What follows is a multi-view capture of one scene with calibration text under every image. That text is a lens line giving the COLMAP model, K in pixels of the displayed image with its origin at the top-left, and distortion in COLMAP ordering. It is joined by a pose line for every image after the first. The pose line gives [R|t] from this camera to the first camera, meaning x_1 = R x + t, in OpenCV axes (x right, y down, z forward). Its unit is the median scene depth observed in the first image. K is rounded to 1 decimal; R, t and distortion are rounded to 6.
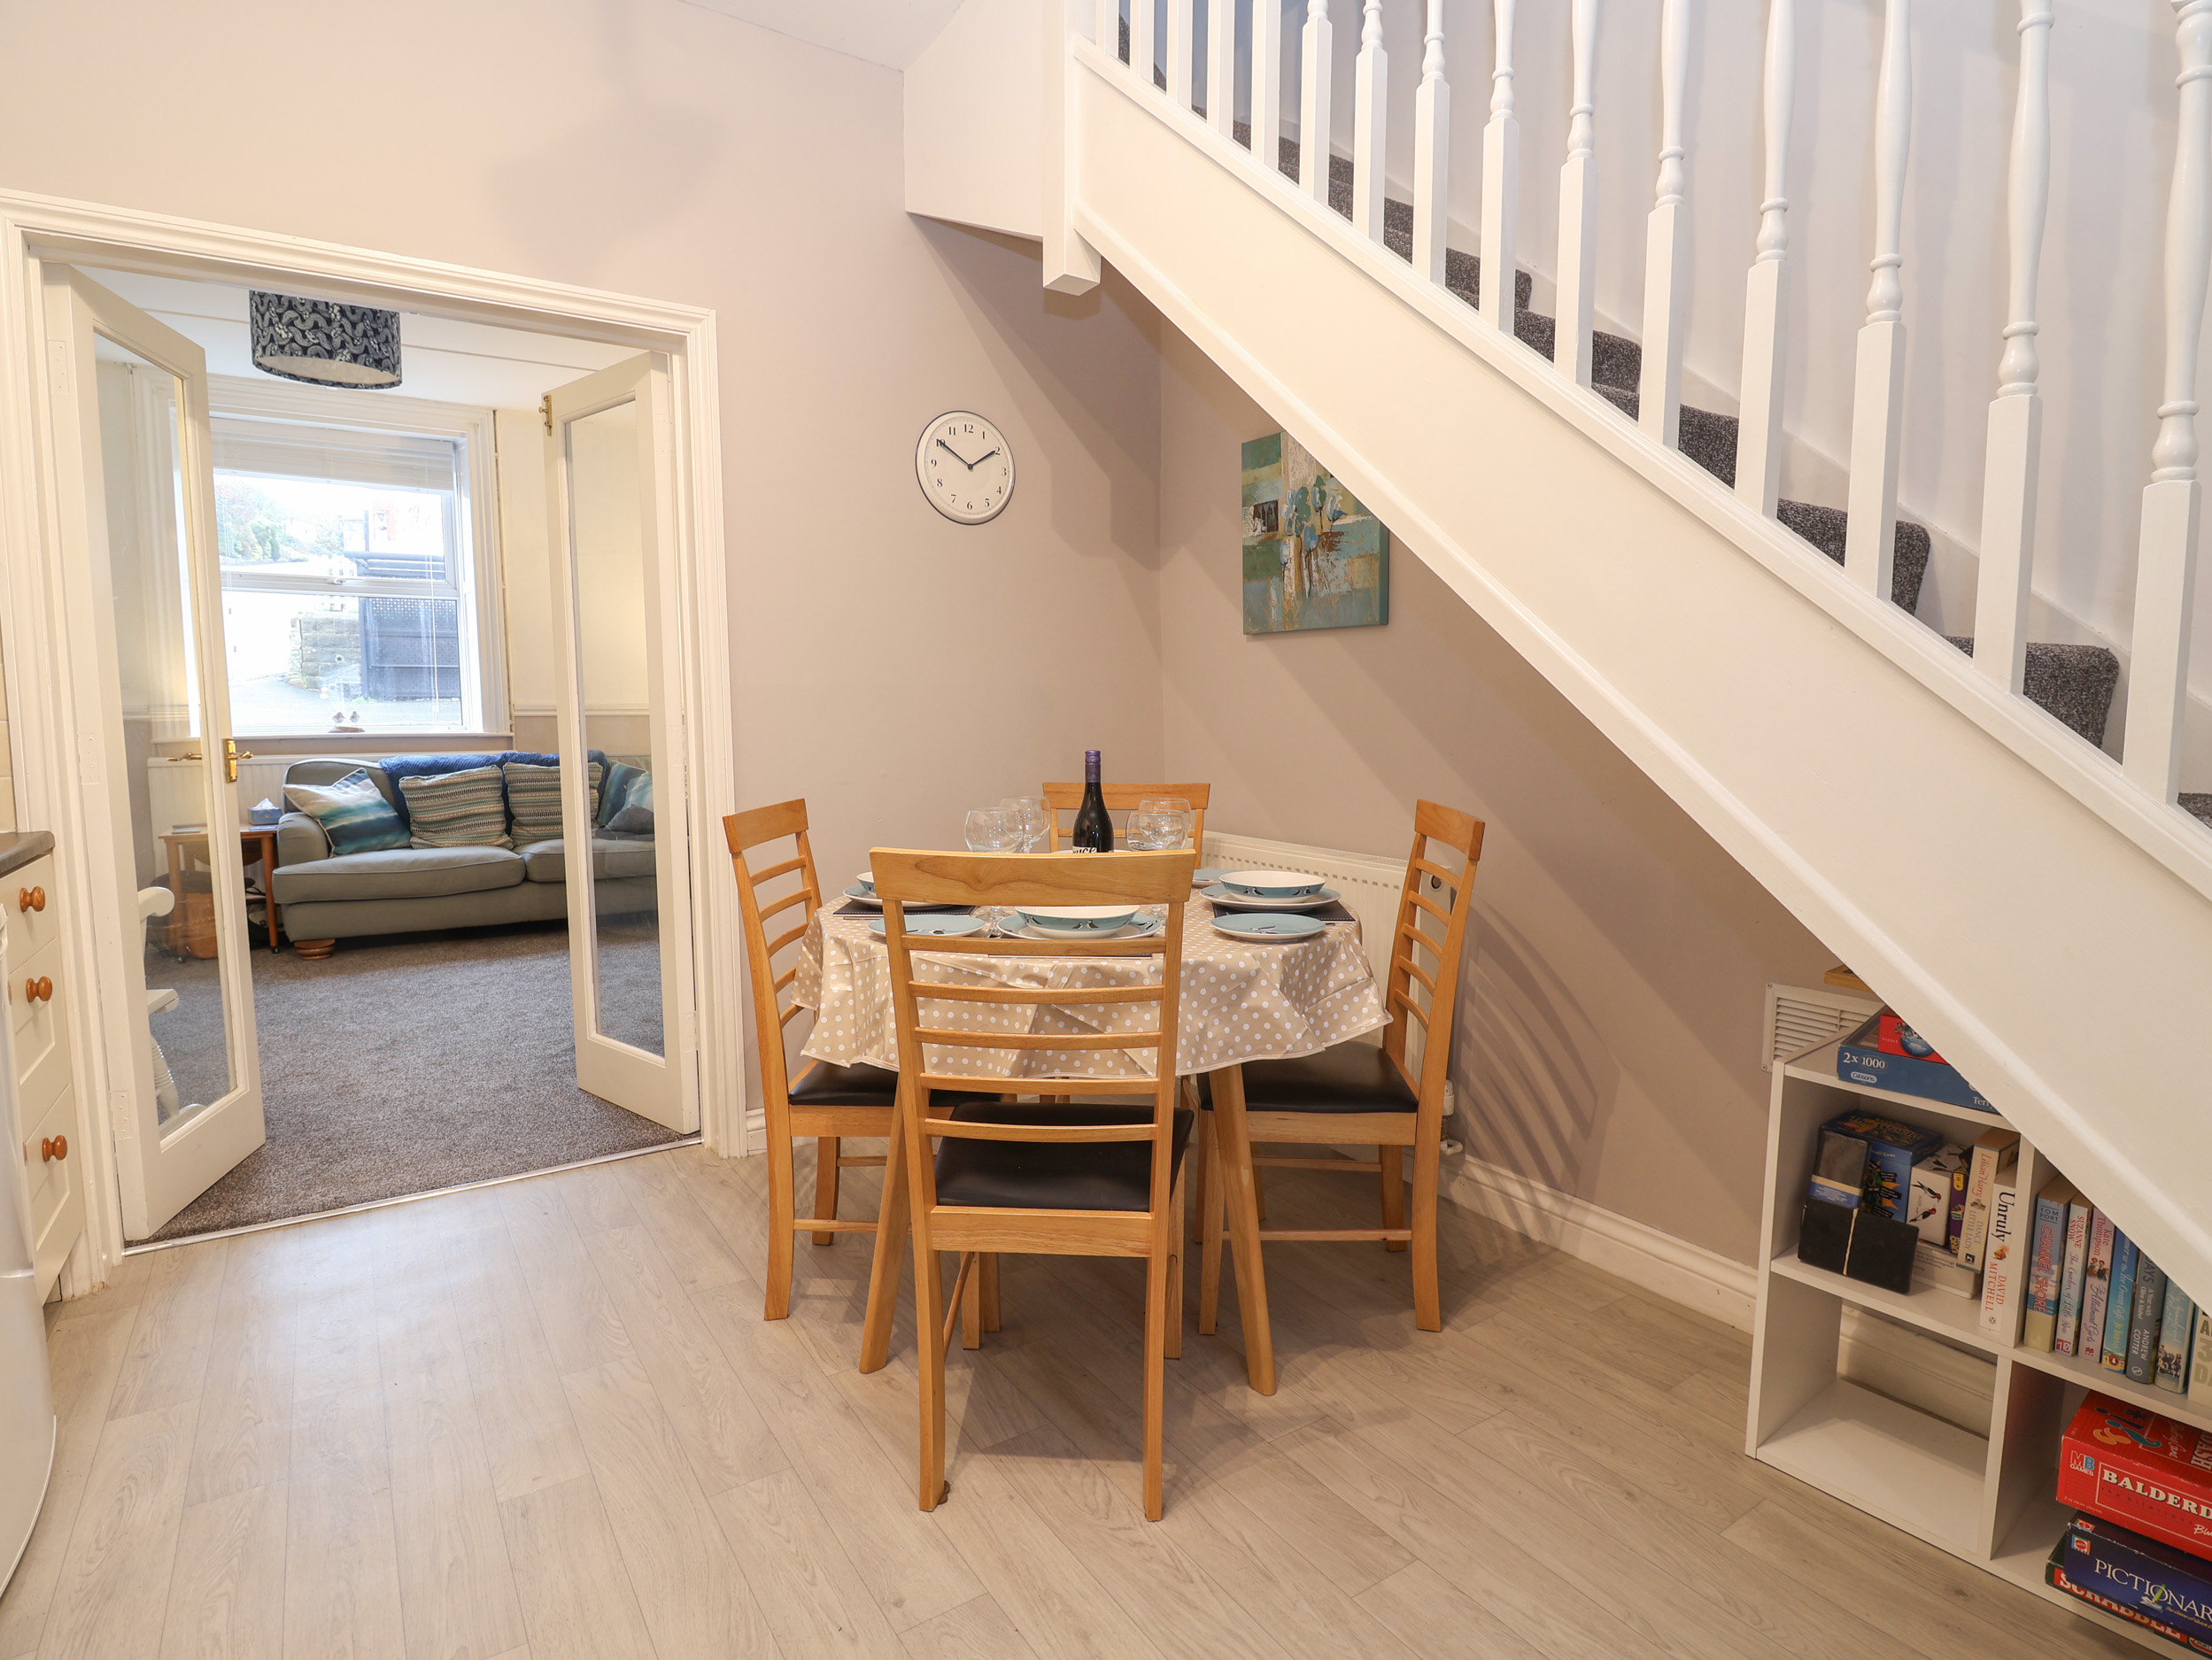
lens RADIAL K [[1167.6, 0, 1125.0], [0, 1167.6, 813.3], [0, 0, 1]] dist [0.000617, -0.011943]
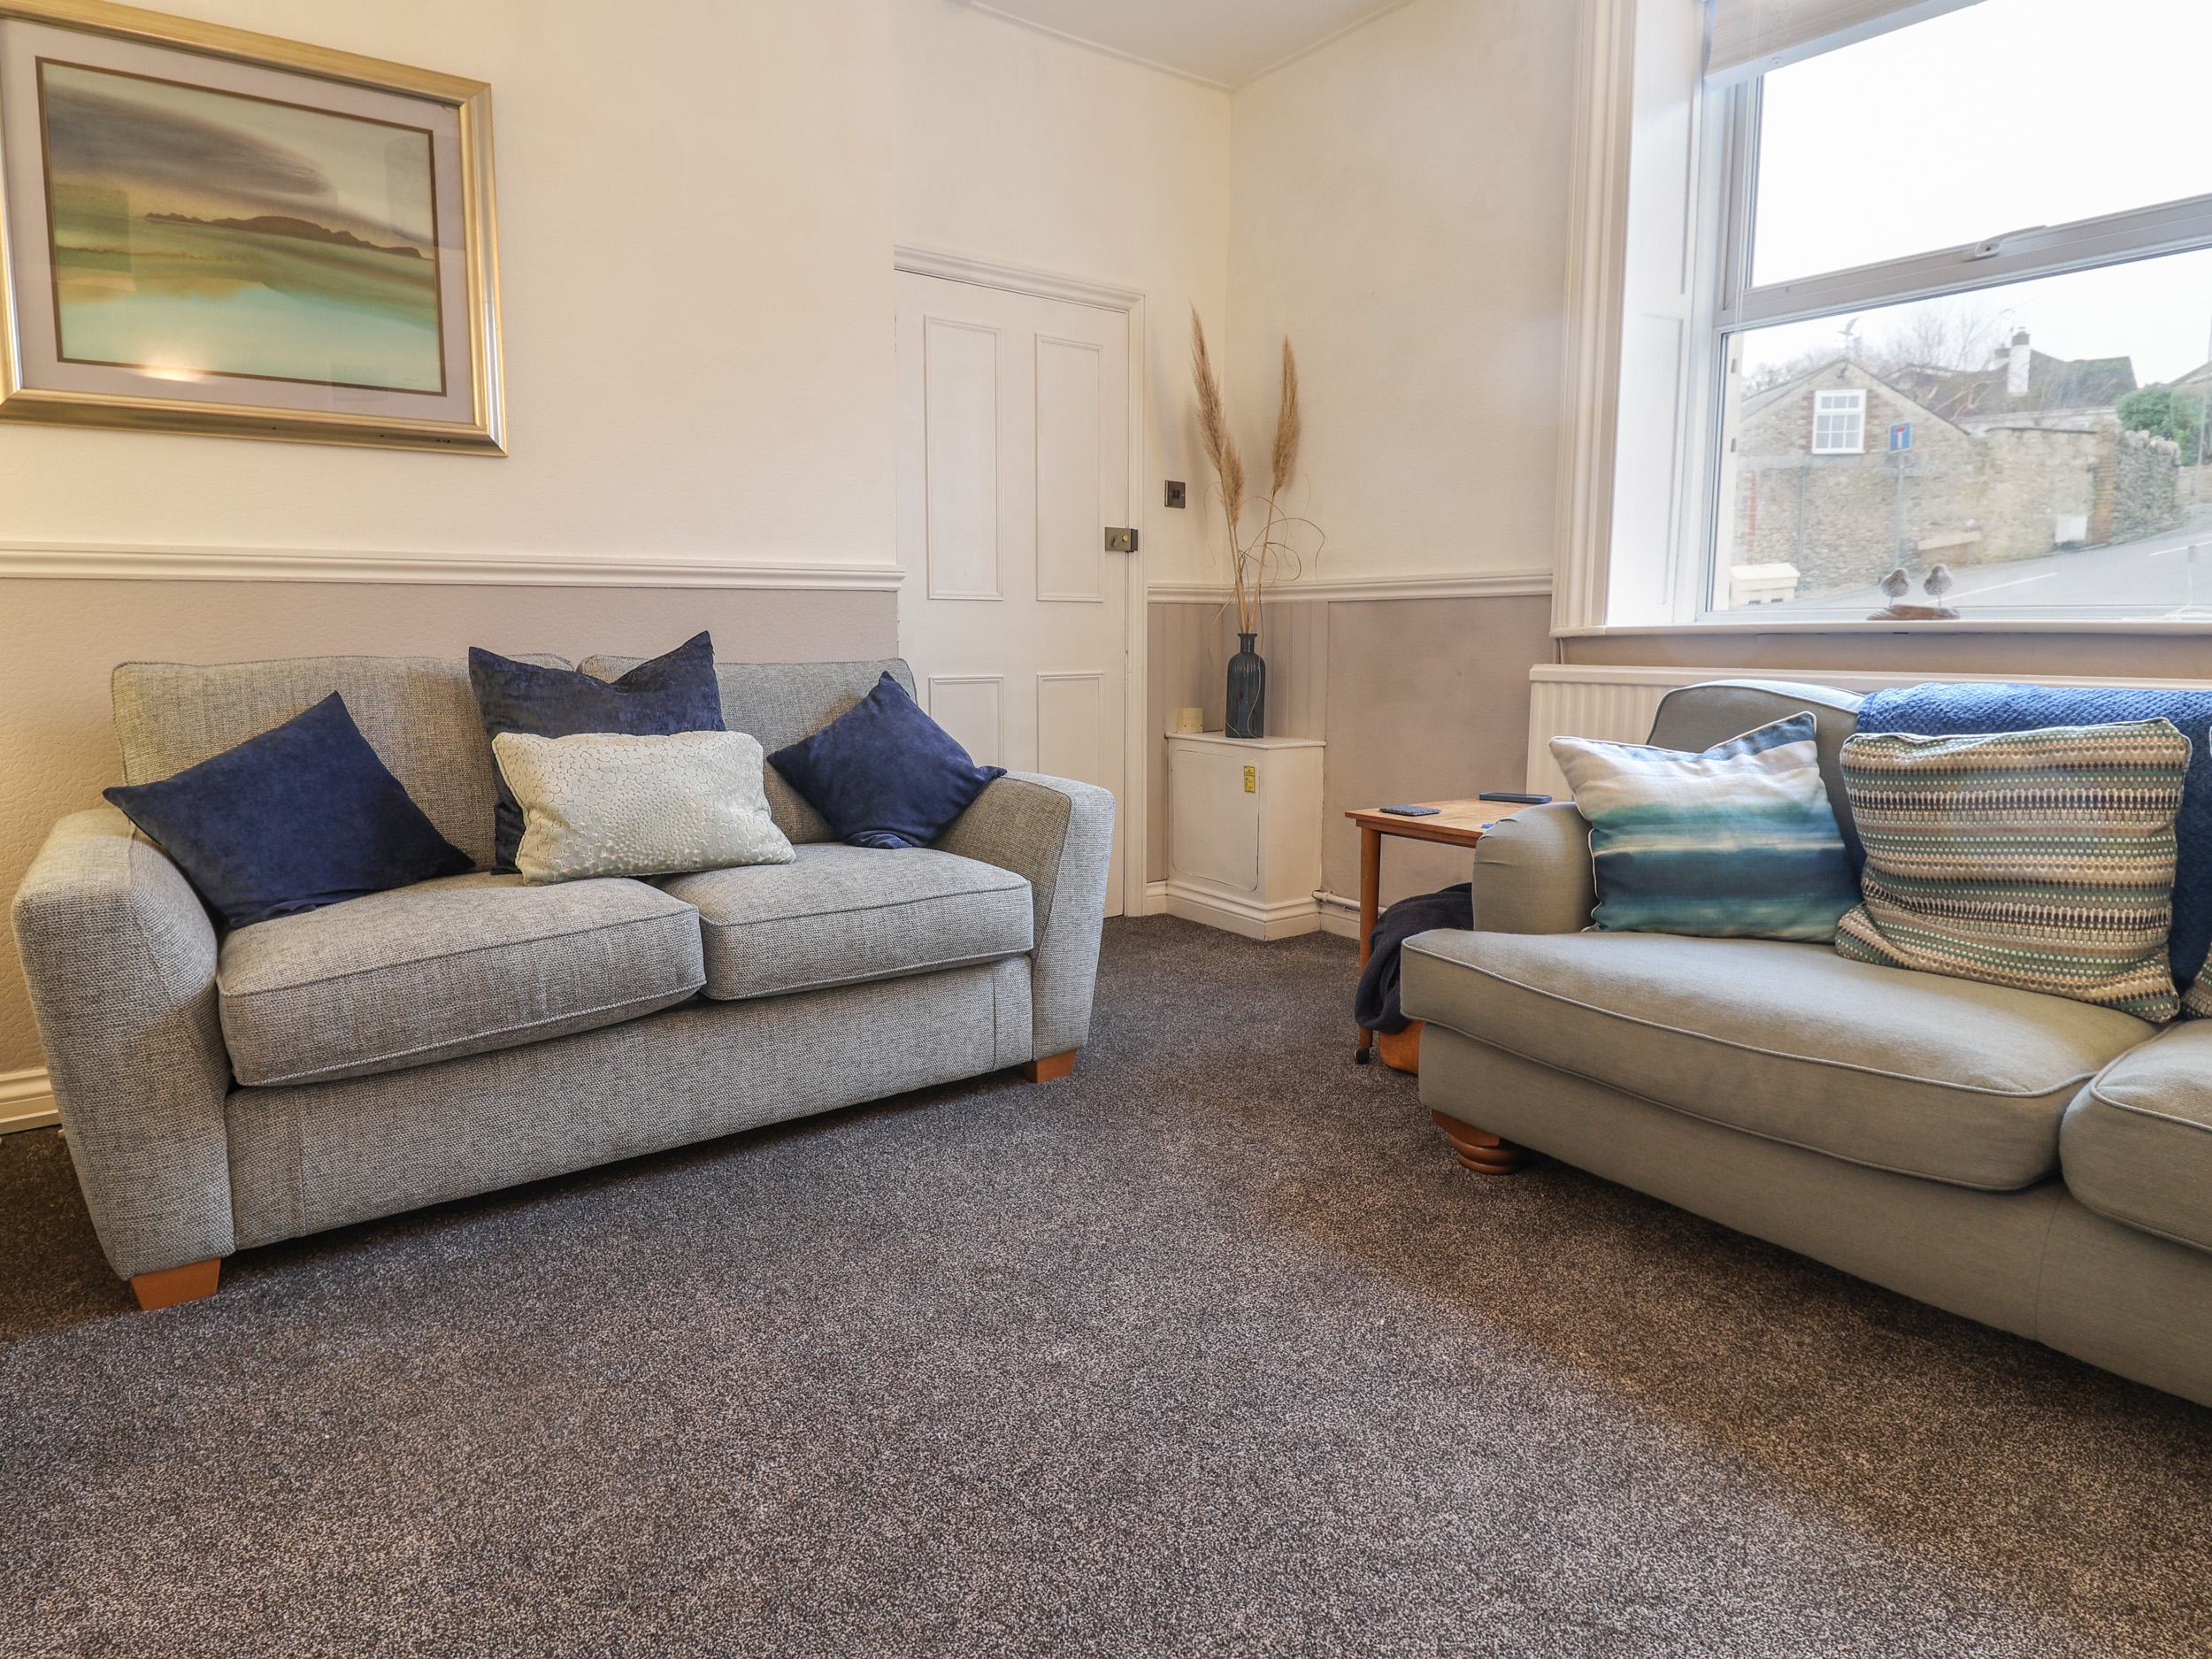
lens RADIAL K [[1286.5, 0, 1153.2], [0, 1286.5, 784.9], [0, 0, 1]] dist [0.008853, -0.022793]
pose [[0.059026, 0.119230, -0.991111, -0.488778], [-0.091307, 0.989325, 0.113577, -0.083157], [0.994072, 0.083791, 0.069283, 1.485614]]
